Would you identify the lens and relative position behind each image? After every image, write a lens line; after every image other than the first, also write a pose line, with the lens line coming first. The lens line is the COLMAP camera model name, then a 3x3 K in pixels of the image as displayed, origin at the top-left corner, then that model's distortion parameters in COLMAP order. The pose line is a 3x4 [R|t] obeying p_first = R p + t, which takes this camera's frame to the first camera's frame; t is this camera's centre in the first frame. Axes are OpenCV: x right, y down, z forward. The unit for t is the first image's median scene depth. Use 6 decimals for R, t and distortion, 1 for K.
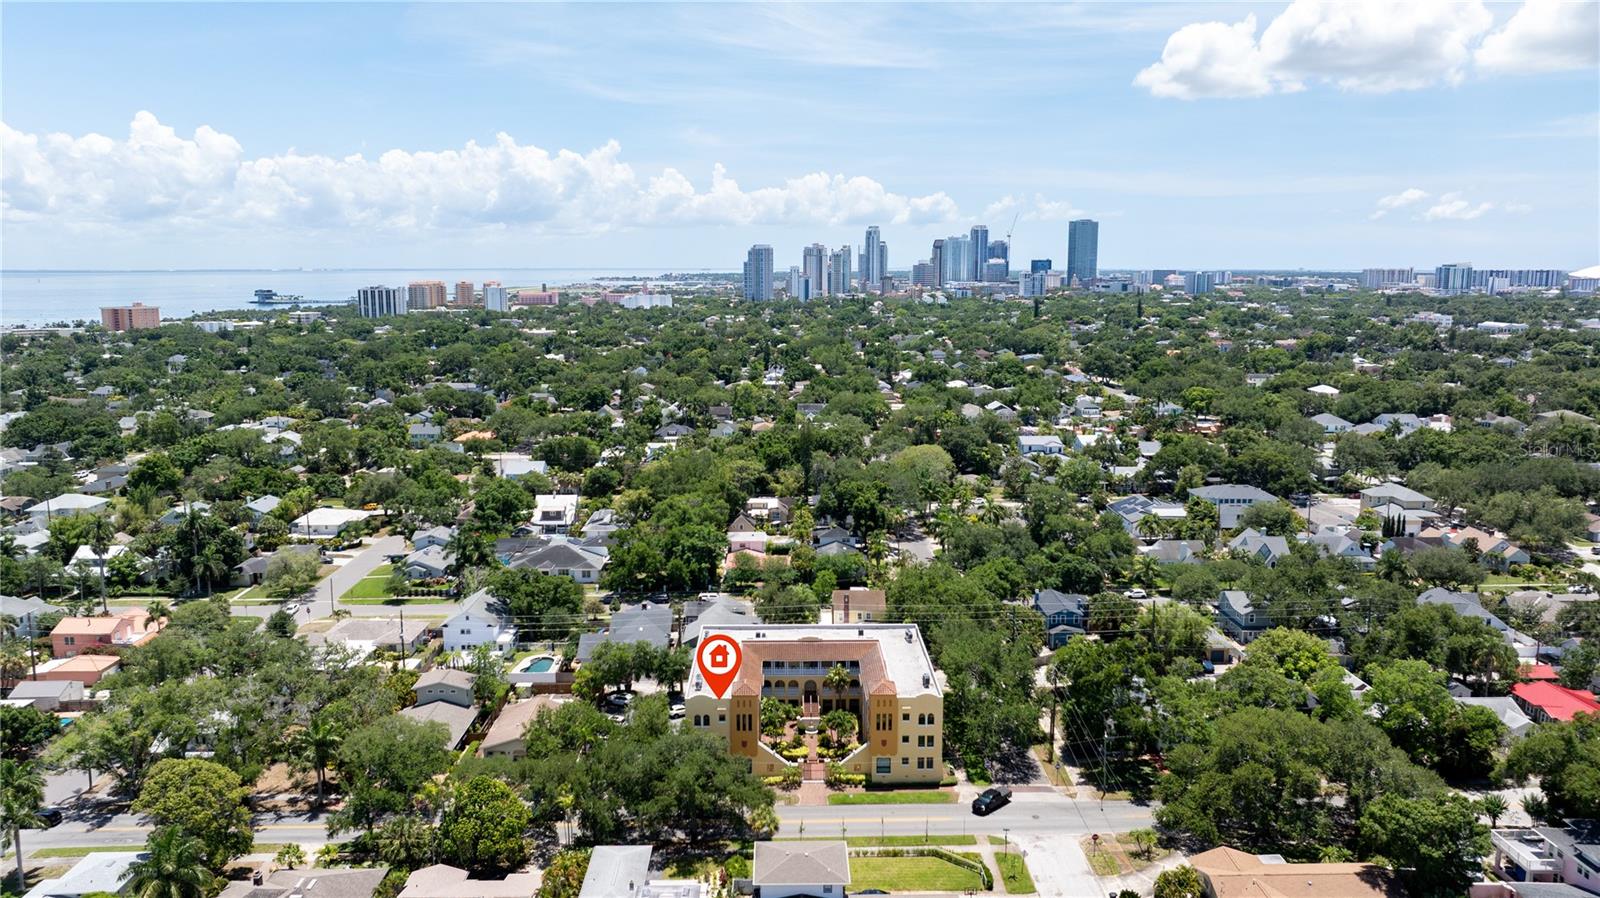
lens RADIAL K [[1143.5, 0, 800.0], [0, 1143.5, 449.0], [0, 0, 1]] dist [-0.021281, 0.002851]
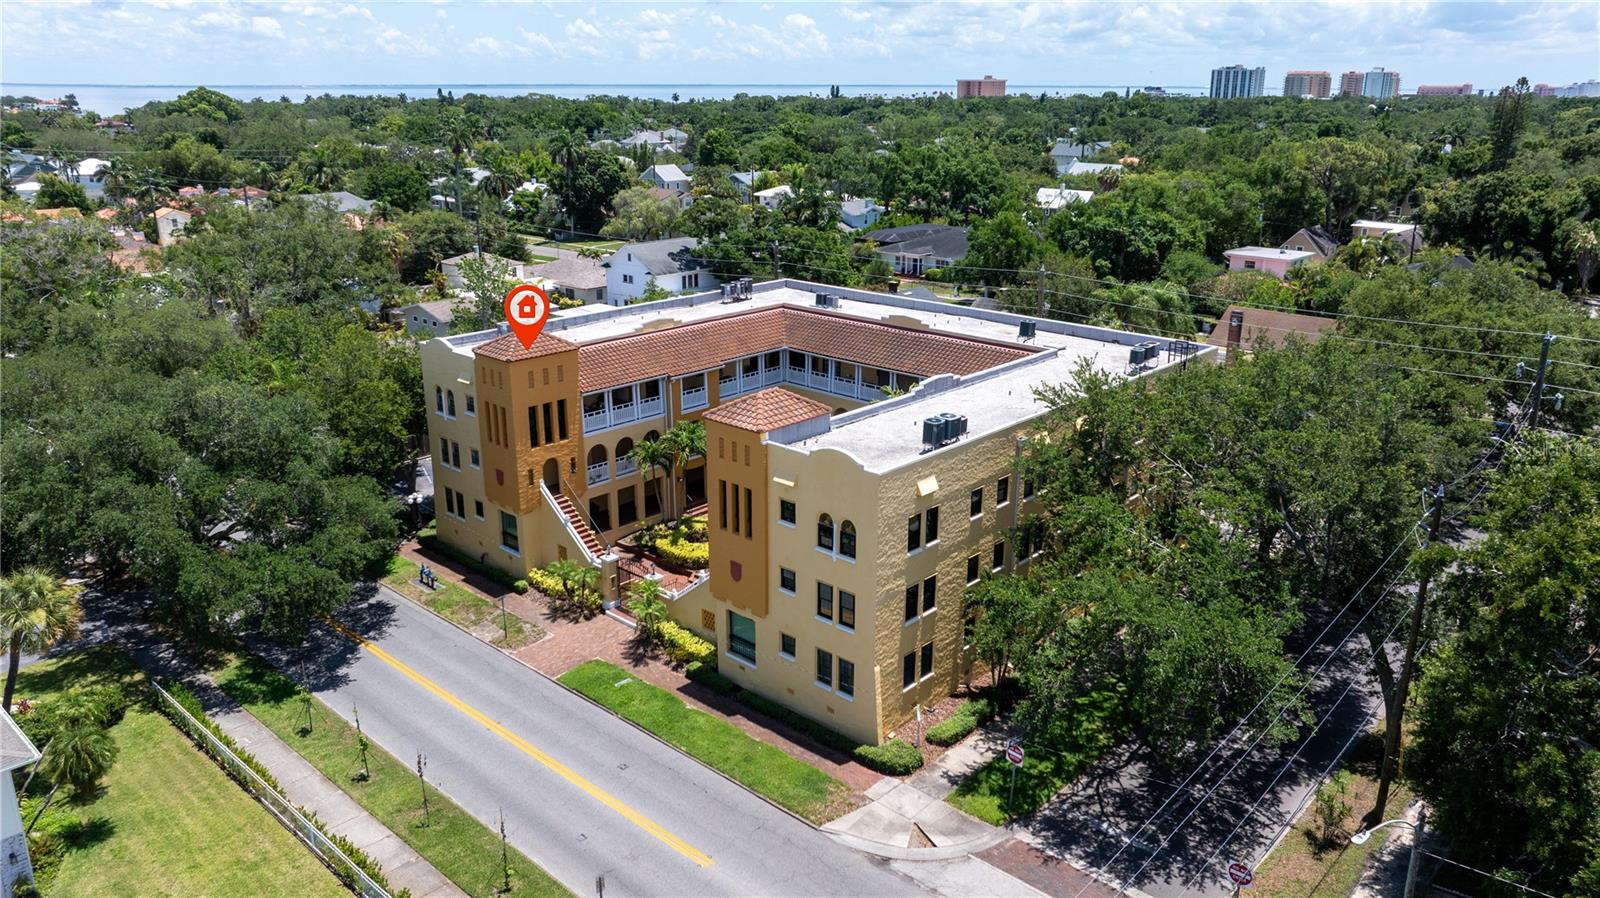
lens RADIAL K [[1143.5, 0, 800.0], [0, 1143.5, 449.0], [0, 0, 1]] dist [-0.021281, 0.002851]
pose [[0.722908, 0.212317, -0.657515, 0.267993], [-0.112386, 0.975077, 0.191297, 0.140717], [0.681743, -0.064395, 0.728752, 0.692779]]
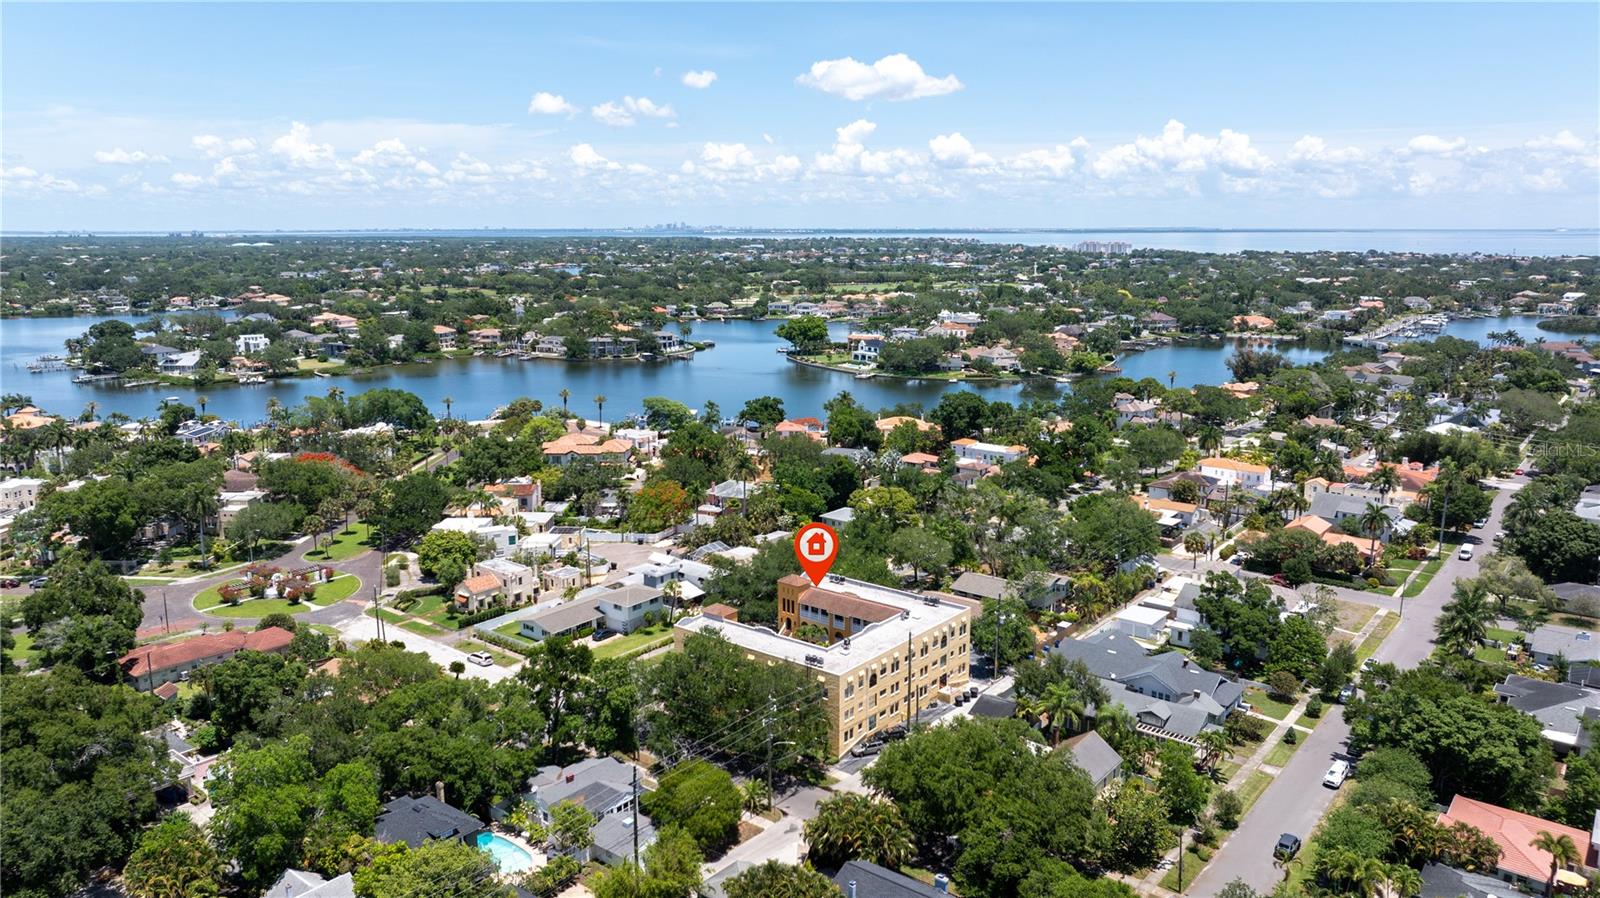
lens RADIAL K [[1128.8, 0, 800.7], [0, 1128.8, 416.5], [0, 0, 1]] dist [-0.002585, 0.000186]
pose [[-0.634259, 0.130333, -0.762056, 0.775257], [-0.123306, 0.956017, 0.266133, -0.260041], [0.763225, 0.262763, -0.590291, 1.517079]]
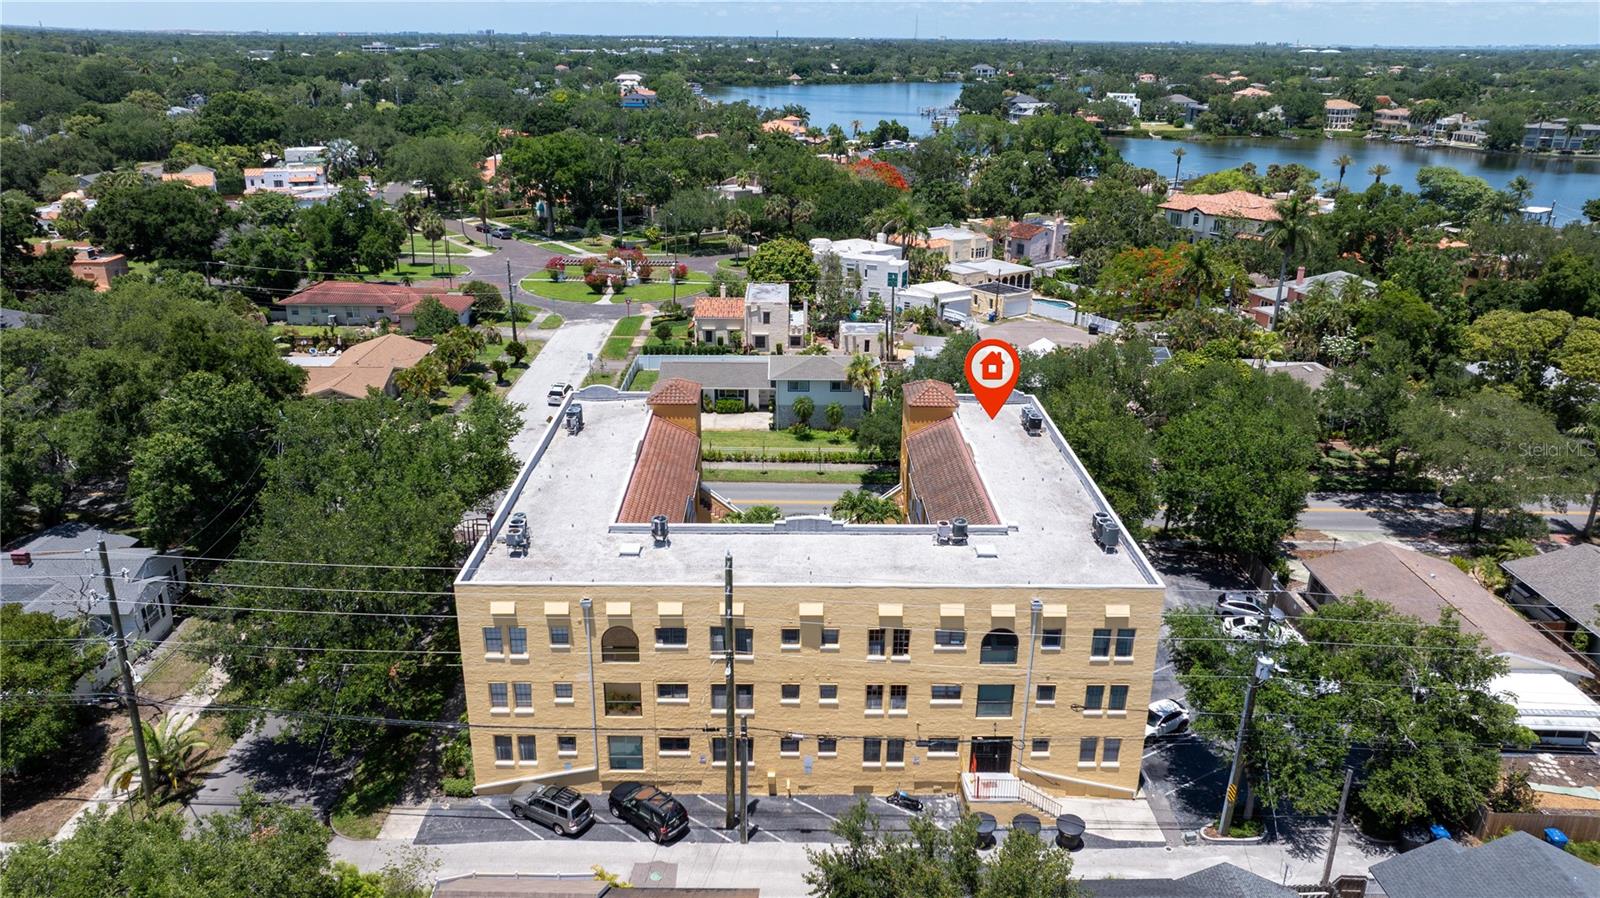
lens RADIAL K [[1123.8, 0, 800.0], [0, 1123.8, 449.0], [0, 0, 1]] dist [-0.016536, 0.008463]
pose [[-0.999909, -0.012553, 0.004847, 0.008944], [-0.008569, 0.871737, 0.489898, -0.021695], [-0.010375, 0.489812, -0.871766, 1.326126]]
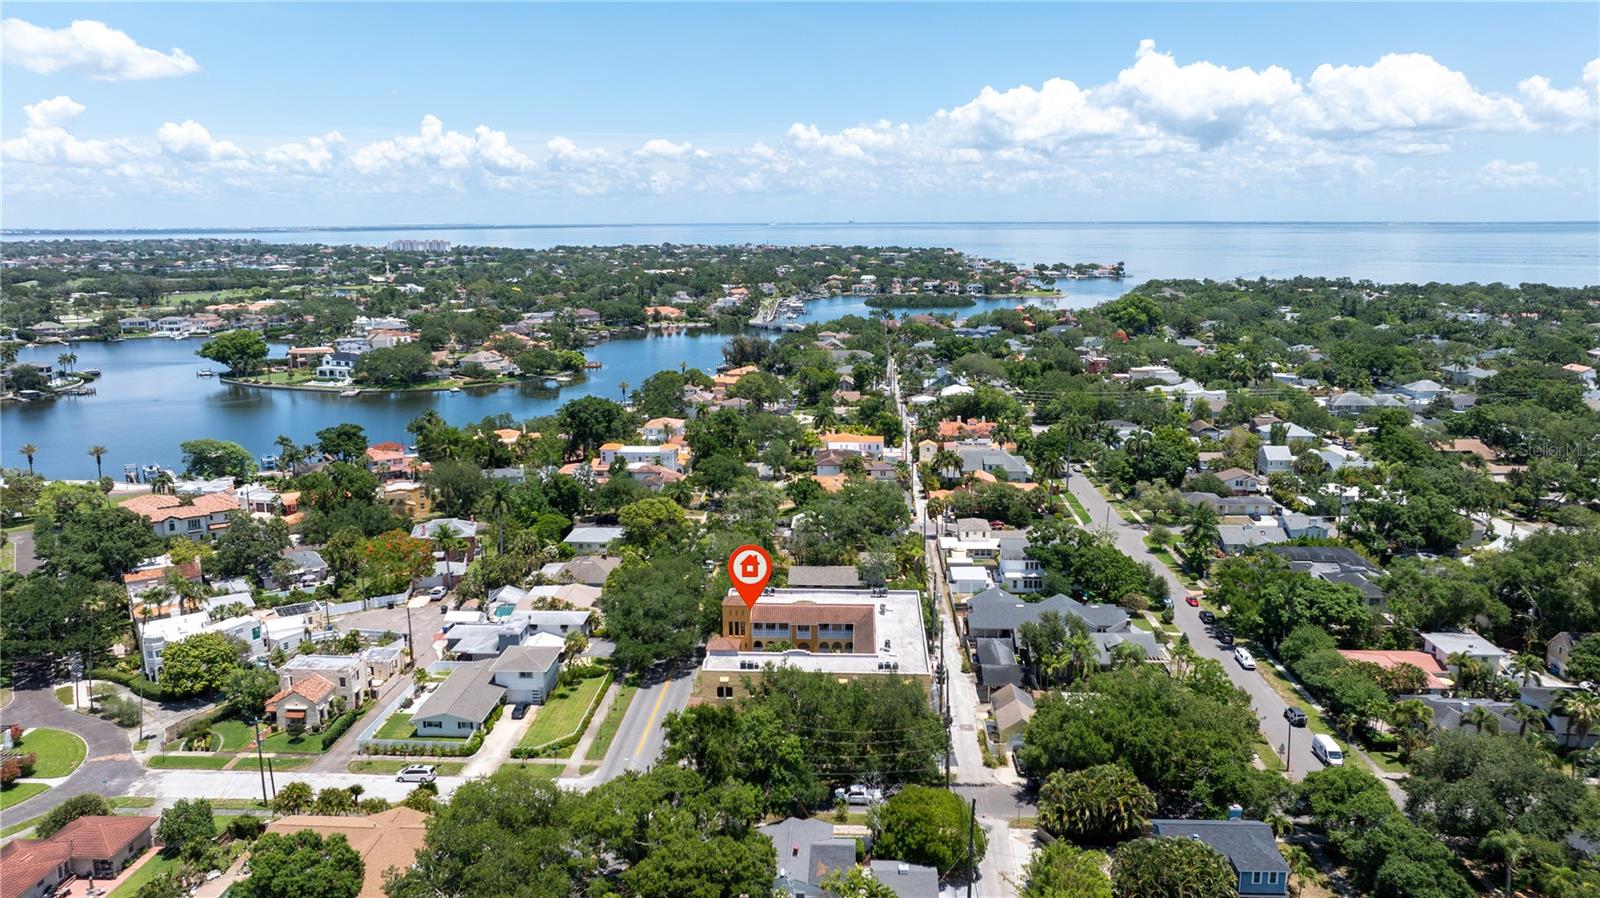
lens RADIAL K [[1123.8, 0, 800.0], [0, 1123.8, 449.0], [0, 0, 1]] dist [-0.016536, 0.008463]
pose [[-0.071410, 0.200486, -0.977091, 0.944738], [-0.155492, 0.965378, 0.209446, -0.175570], [0.985253, 0.166886, -0.037763, 0.974630]]
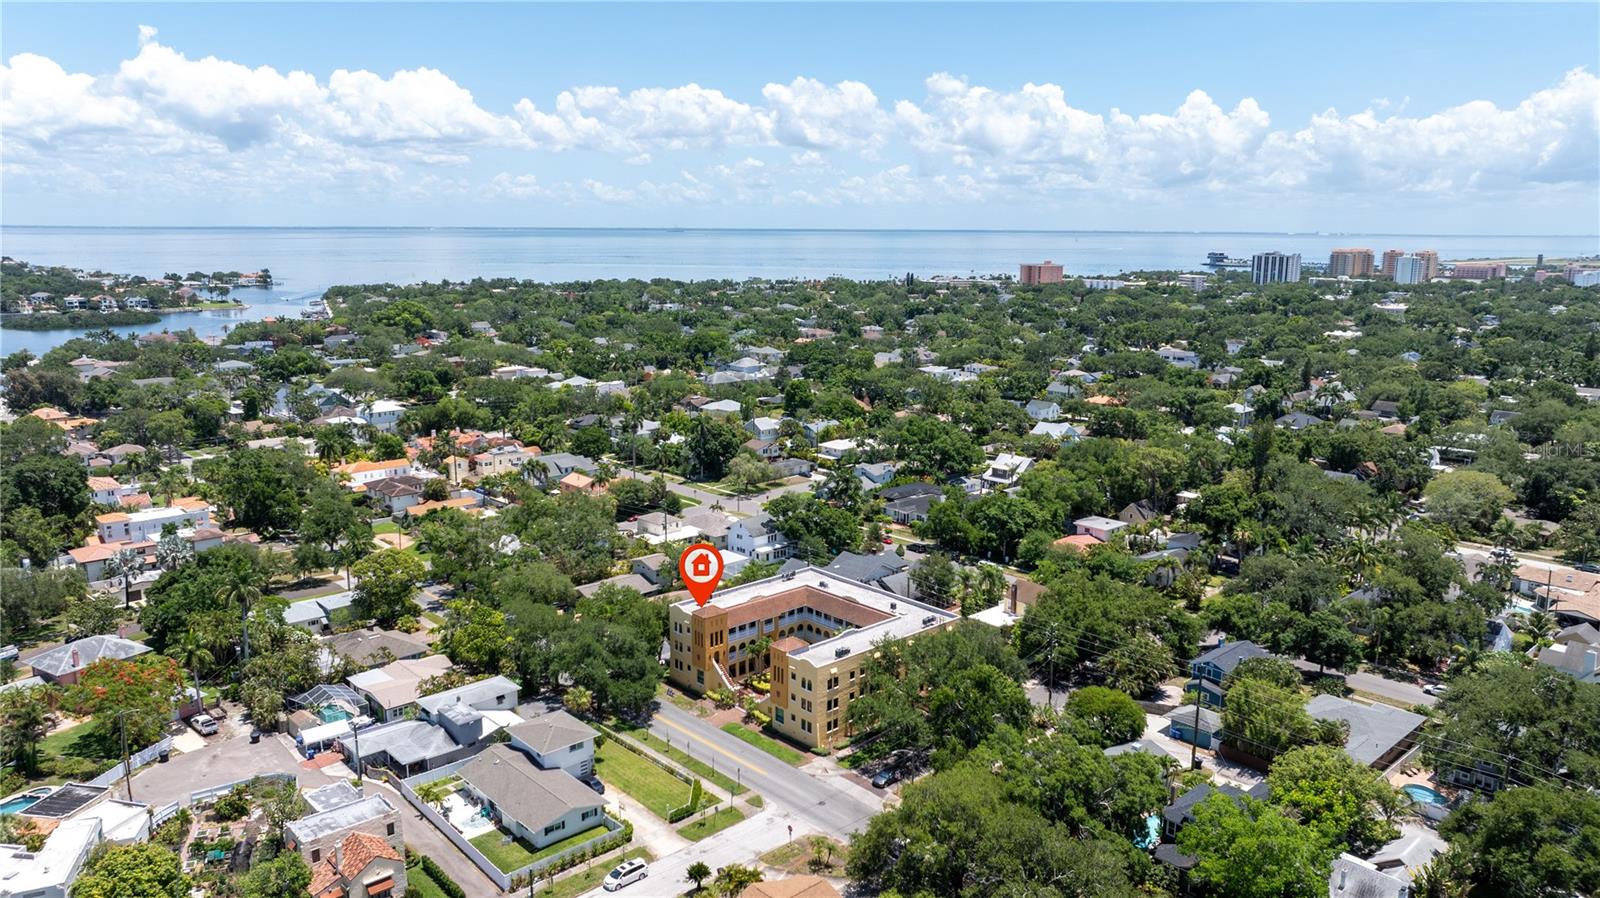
lens RADIAL K [[1123.8, 0, 800.0], [0, 1123.8, 449.0], [0, 0, 1]] dist [-0.016536, 0.008463]
pose [[0.664588, 0.150290, -0.731939, 0.739812], [-0.125266, 0.988110, 0.089151, -0.059628], [0.736635, 0.032438, 0.675512, 0.264842]]
